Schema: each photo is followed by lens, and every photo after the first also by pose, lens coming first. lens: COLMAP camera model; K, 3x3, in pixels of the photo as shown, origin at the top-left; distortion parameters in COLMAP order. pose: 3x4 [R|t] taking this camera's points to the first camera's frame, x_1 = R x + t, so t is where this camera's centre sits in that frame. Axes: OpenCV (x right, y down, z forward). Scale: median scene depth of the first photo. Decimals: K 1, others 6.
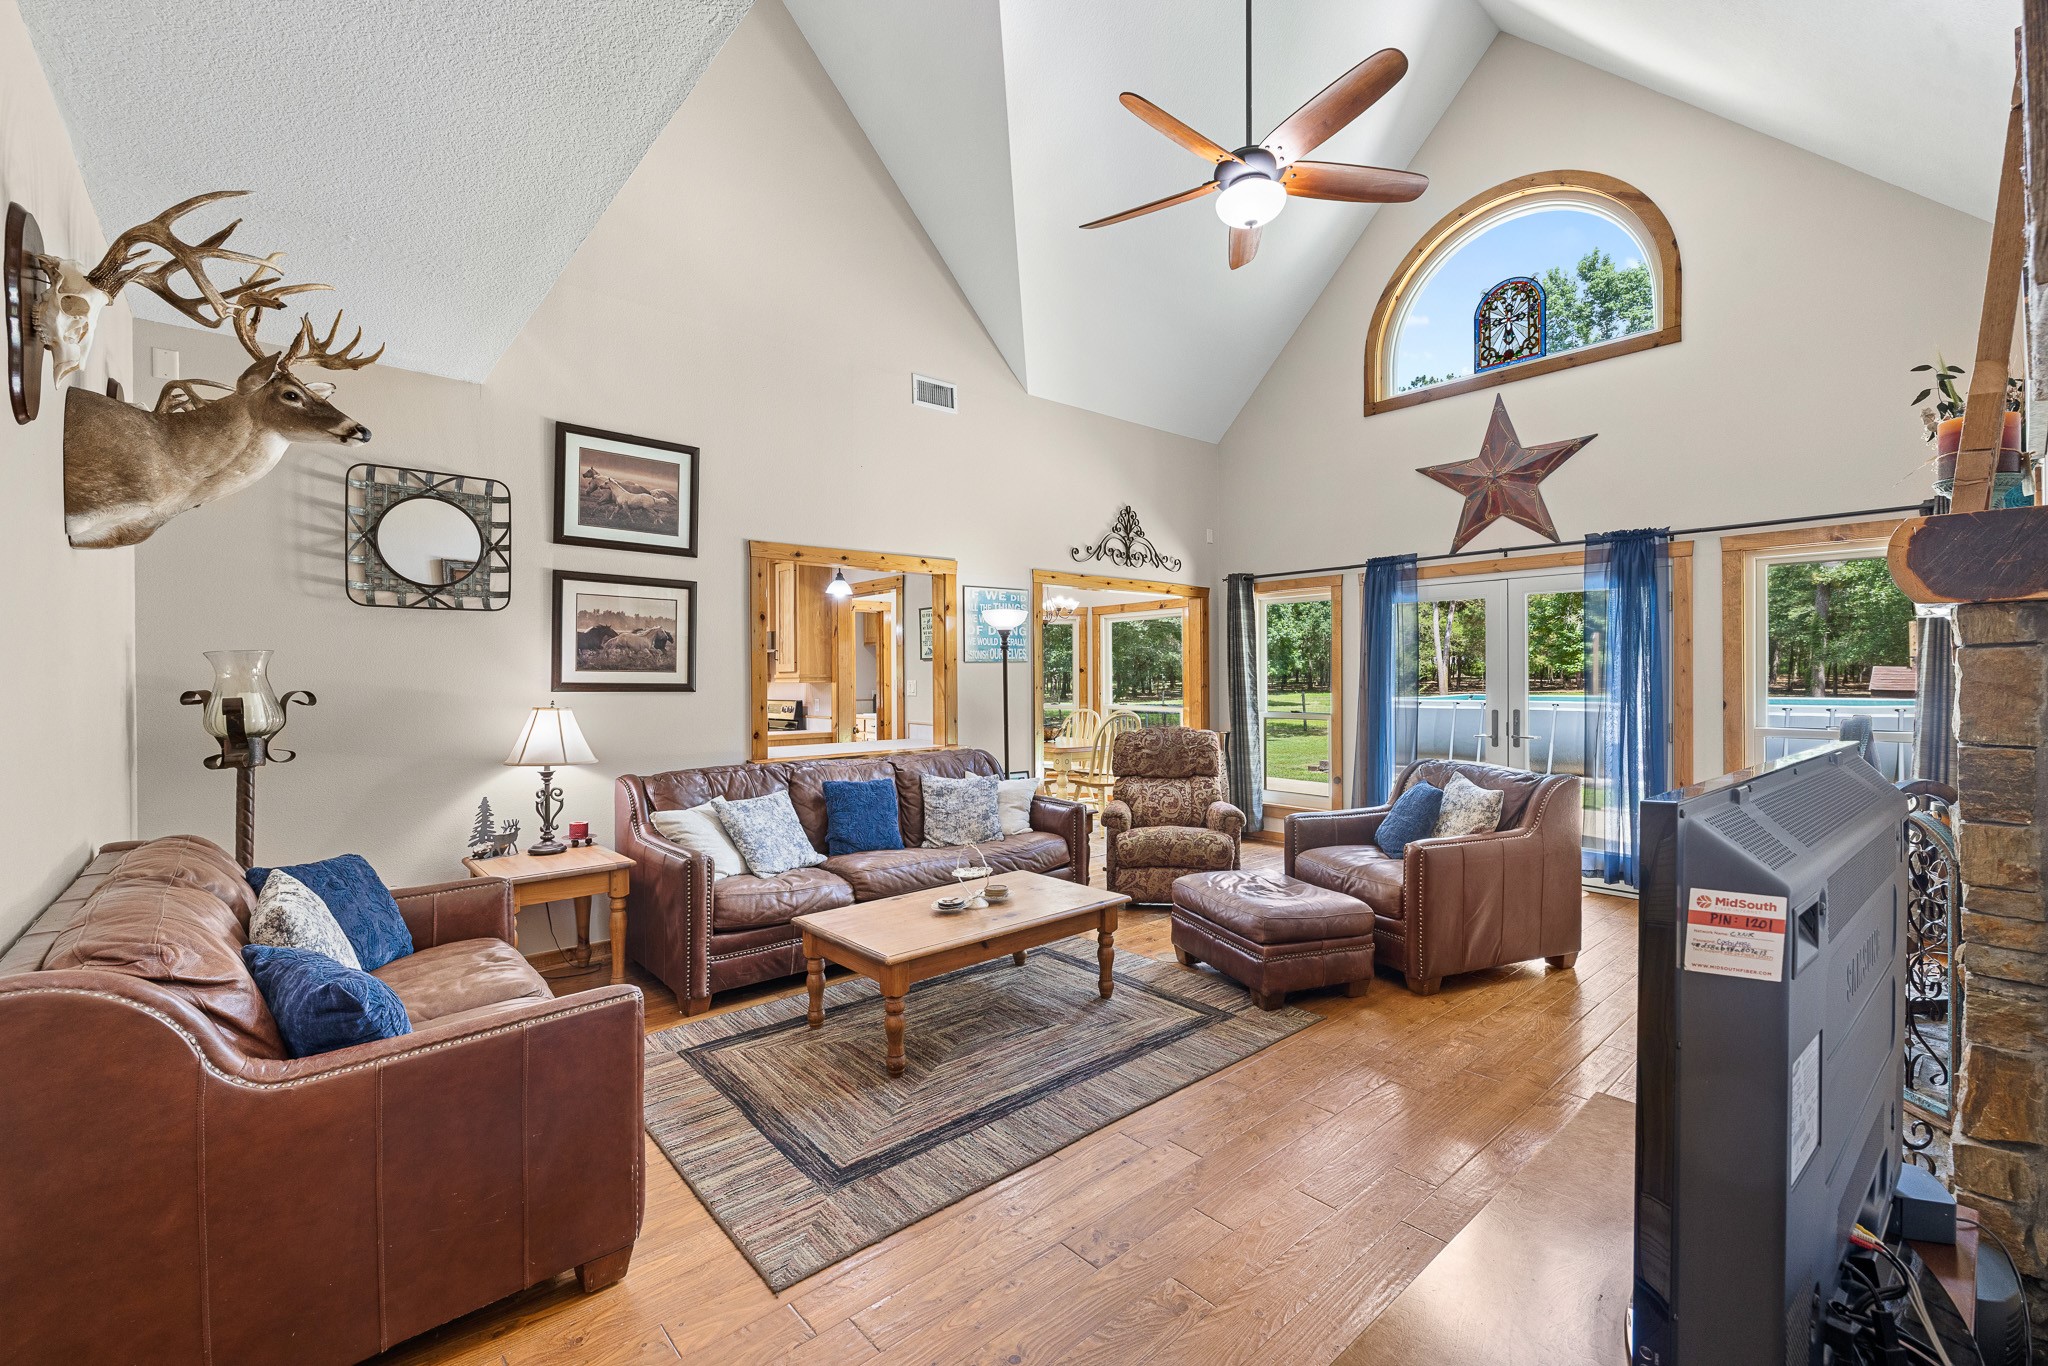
lens RADIAL K [[858.5, 0, 1025.5], [0, 858.5, 678.1], [0, 0, 1]] dist [0.002990, 0.000291]
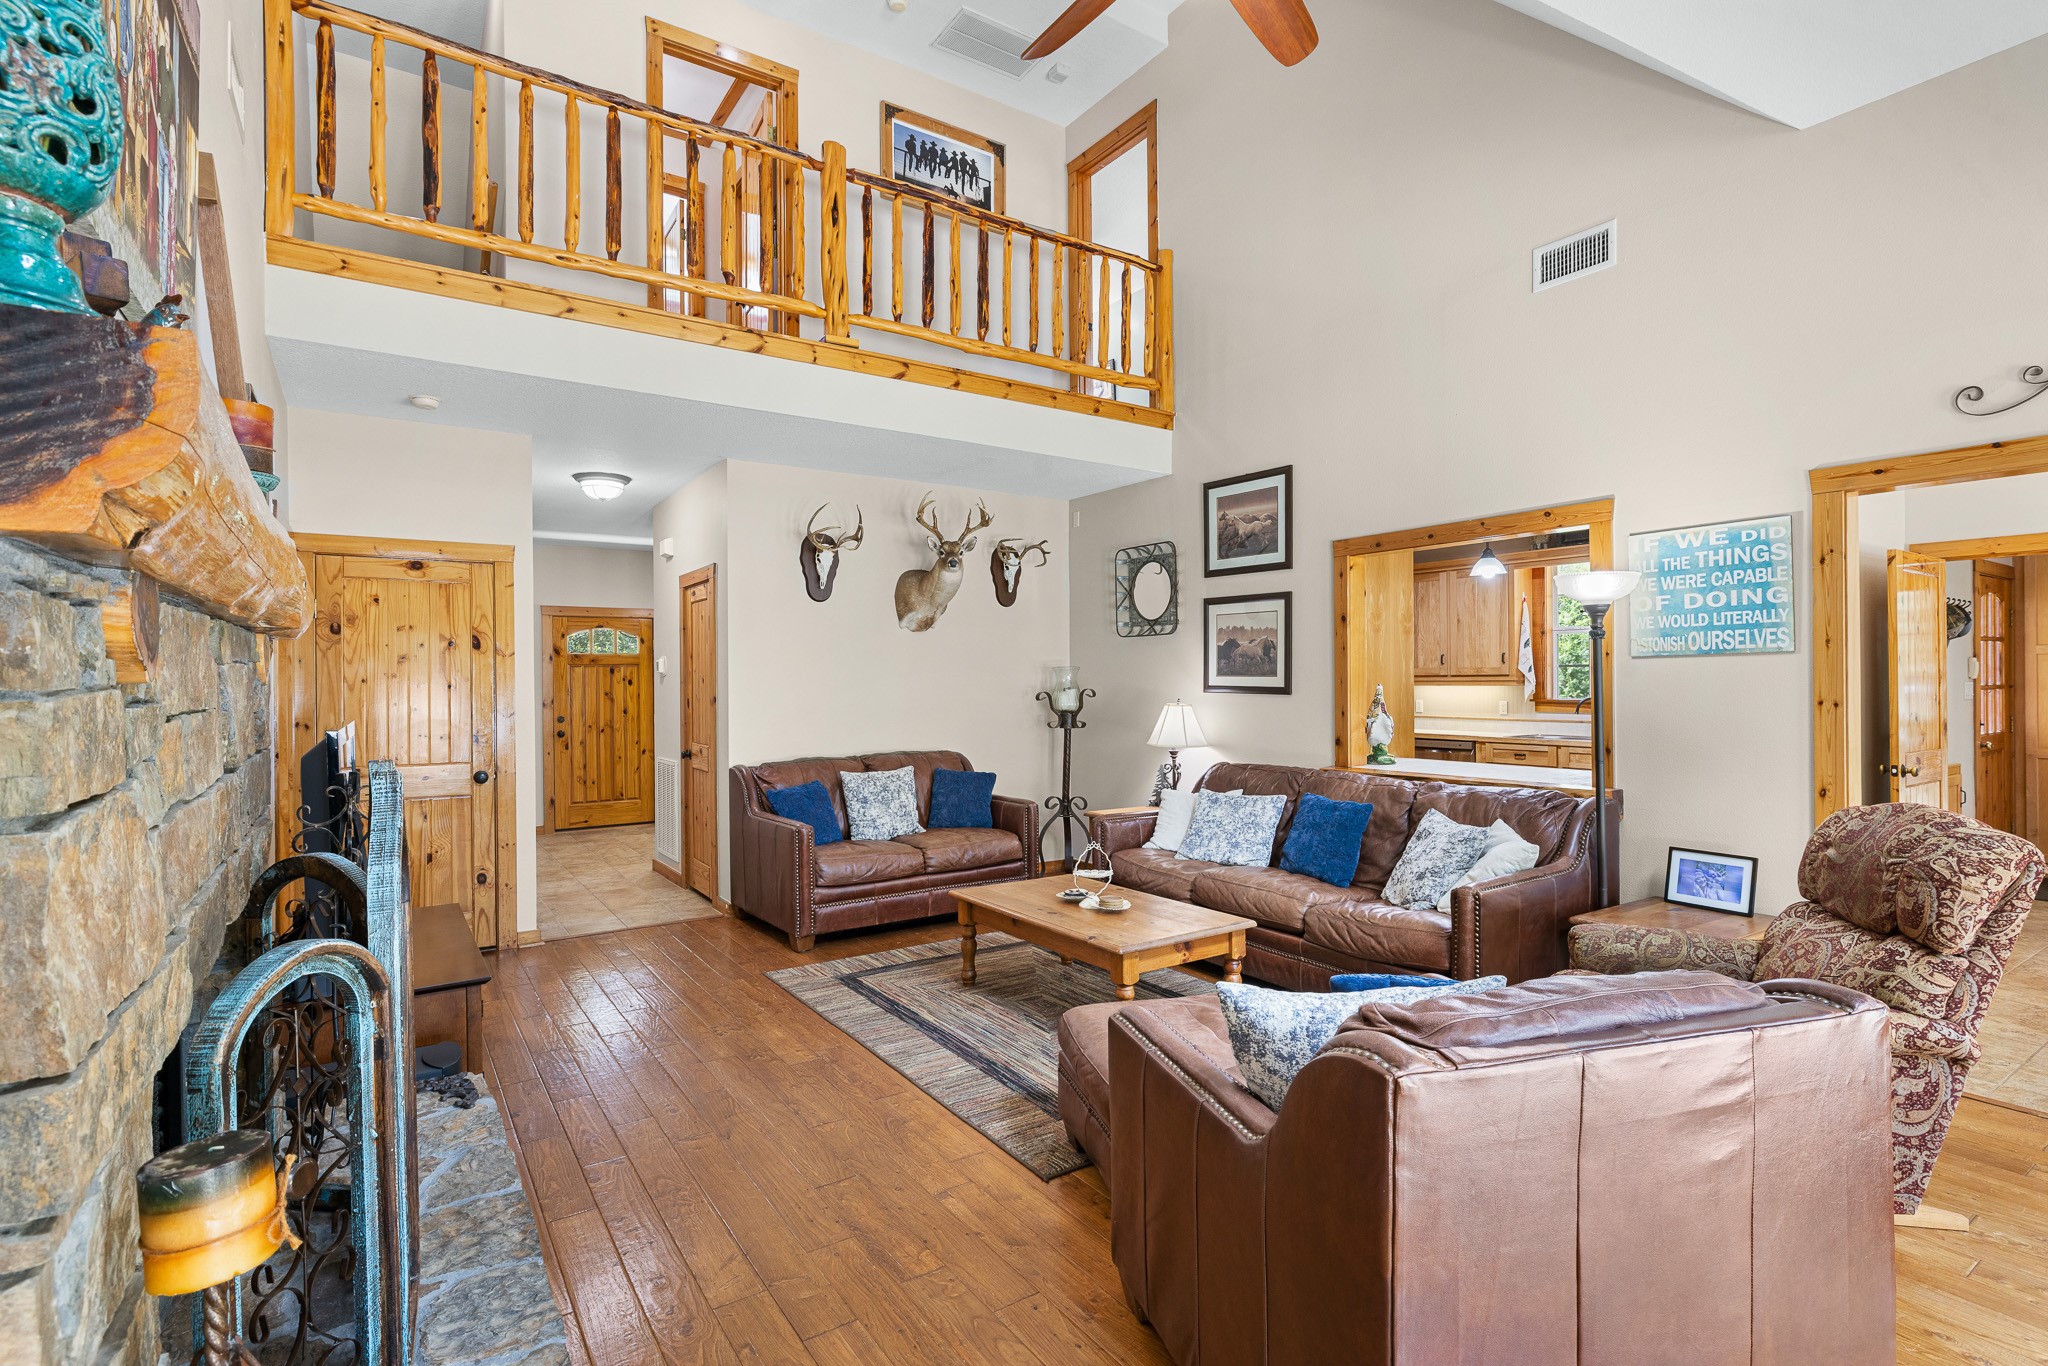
lens RADIAL K [[969.9, 0, 1024.6], [0, 969.9, 681.0], [0, 0, 1]] dist [-0.005524, -0.000157]
pose [[-0.114732, 0.002722, -0.993393, 0.918703], [0.000985, 0.999996, 0.002626, -0.005319], [0.993396, -0.000677, -0.114734, 0.879273]]
